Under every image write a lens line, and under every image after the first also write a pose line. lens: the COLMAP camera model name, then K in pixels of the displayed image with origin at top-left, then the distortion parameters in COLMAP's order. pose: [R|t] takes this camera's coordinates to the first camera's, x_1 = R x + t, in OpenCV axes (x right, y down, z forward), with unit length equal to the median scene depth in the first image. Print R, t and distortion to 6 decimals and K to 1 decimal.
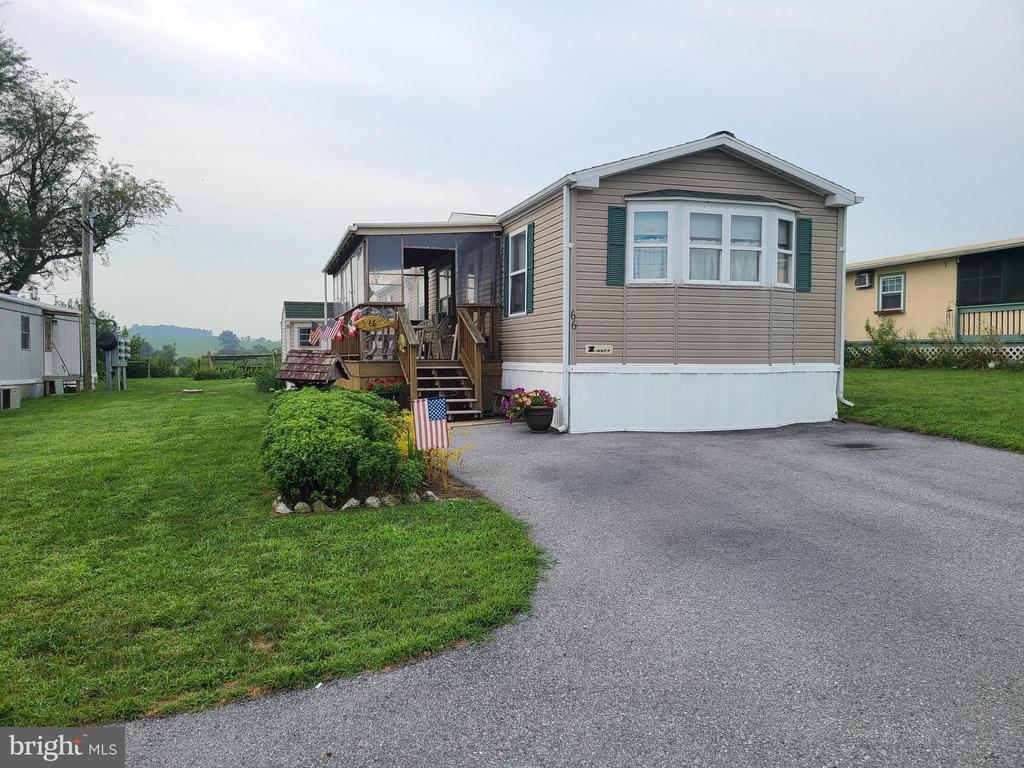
lens RADIAL K [[825.1, 0, 512.0], [0, 825.1, 384.0], [0, 0, 1]] dist [0.009745, 0.007567]
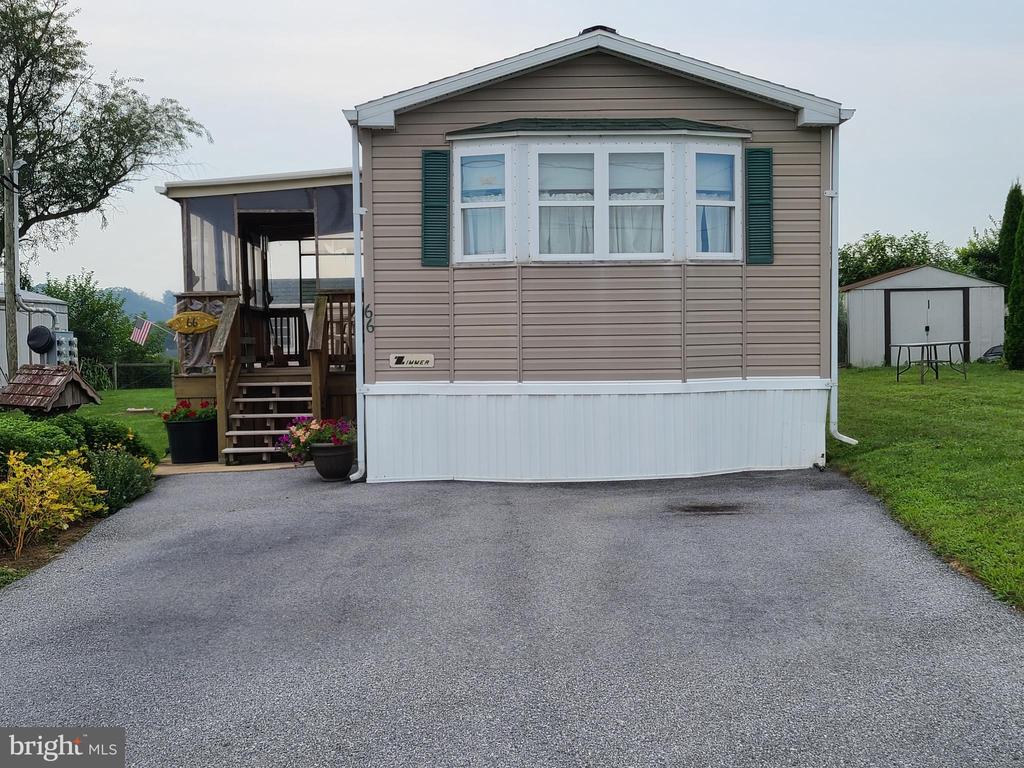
lens RADIAL K [[1360.5, 0, 512.0], [0, 1360.5, 384.0], [0, 0, 1]] dist [0.028196, -0.003564]
pose [[0.962180, -0.004637, -0.272374, 0.476898], [0.004141, 0.999989, -0.002395, -0.018886], [0.272382, 0.001176, 0.962188, -0.059924]]
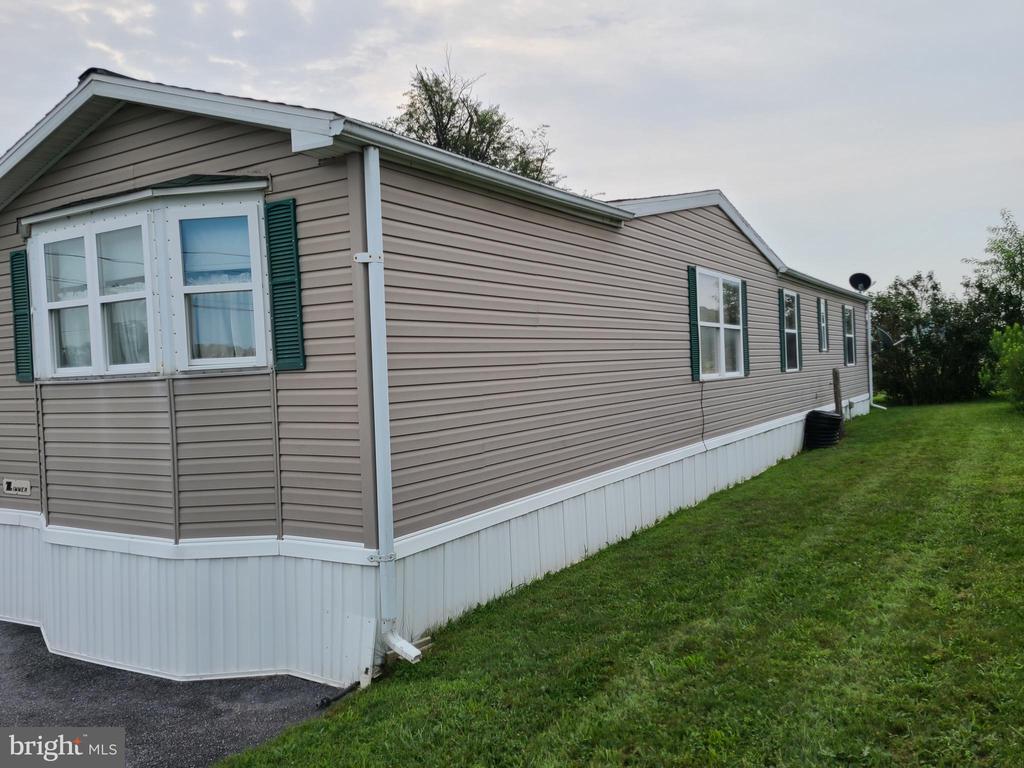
lens RADIAL K [[825.1, 0, 512.0], [0, 825.1, 384.0], [0, 0, 1]] dist [0.009745, 0.007567]
pose [[0.656421, -0.013526, -0.754273, 0.789865], [0.017094, 0.999849, -0.003054, -0.107006], [0.754201, -0.010889, 0.656554, 0.846405]]
